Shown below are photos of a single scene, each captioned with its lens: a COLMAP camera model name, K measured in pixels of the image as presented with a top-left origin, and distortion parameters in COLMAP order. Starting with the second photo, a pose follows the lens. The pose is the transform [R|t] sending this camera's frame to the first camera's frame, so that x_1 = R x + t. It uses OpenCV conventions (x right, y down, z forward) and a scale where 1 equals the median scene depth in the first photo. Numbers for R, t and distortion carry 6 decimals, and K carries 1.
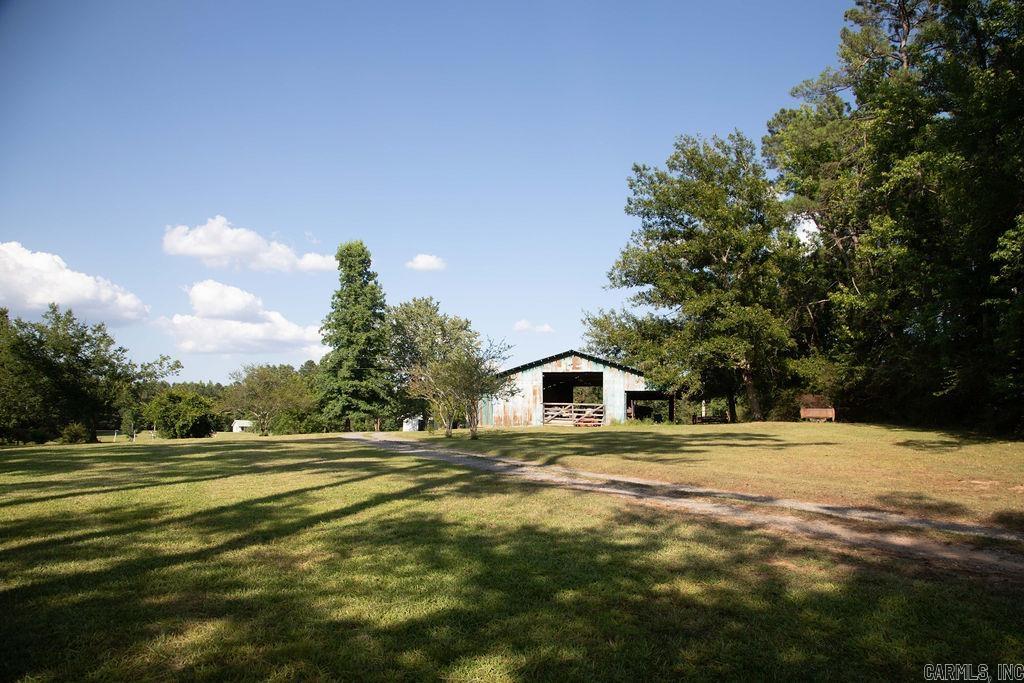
lens RADIAL K [[709.7, 0, 512.1], [0, 709.7, 346.3], [0, 0, 1]] dist [-0.085873, 0.016334]
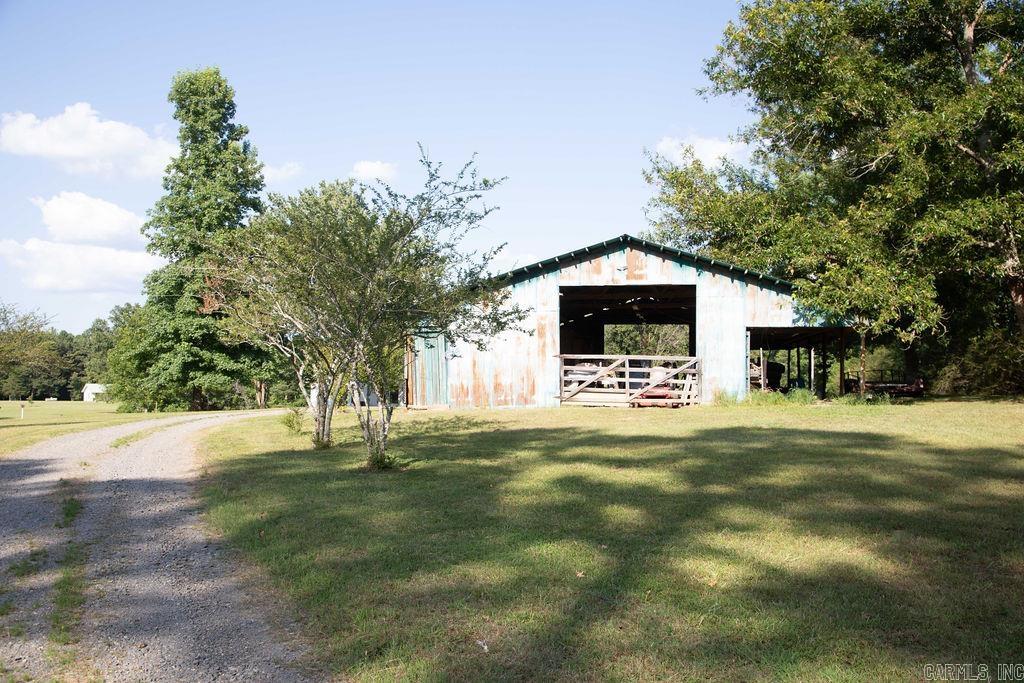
lens RADIAL K [[944.1, 0, 511.6], [0, 944.1, 340.6], [0, 0, 1]] dist [-0.082556, 0.000000]
pose [[0.999588, -0.003816, 0.028462, -0.002466], [0.002018, 0.998015, 0.062945, 0.021283], [-0.028646, -0.062861, 0.997611, 0.260558]]
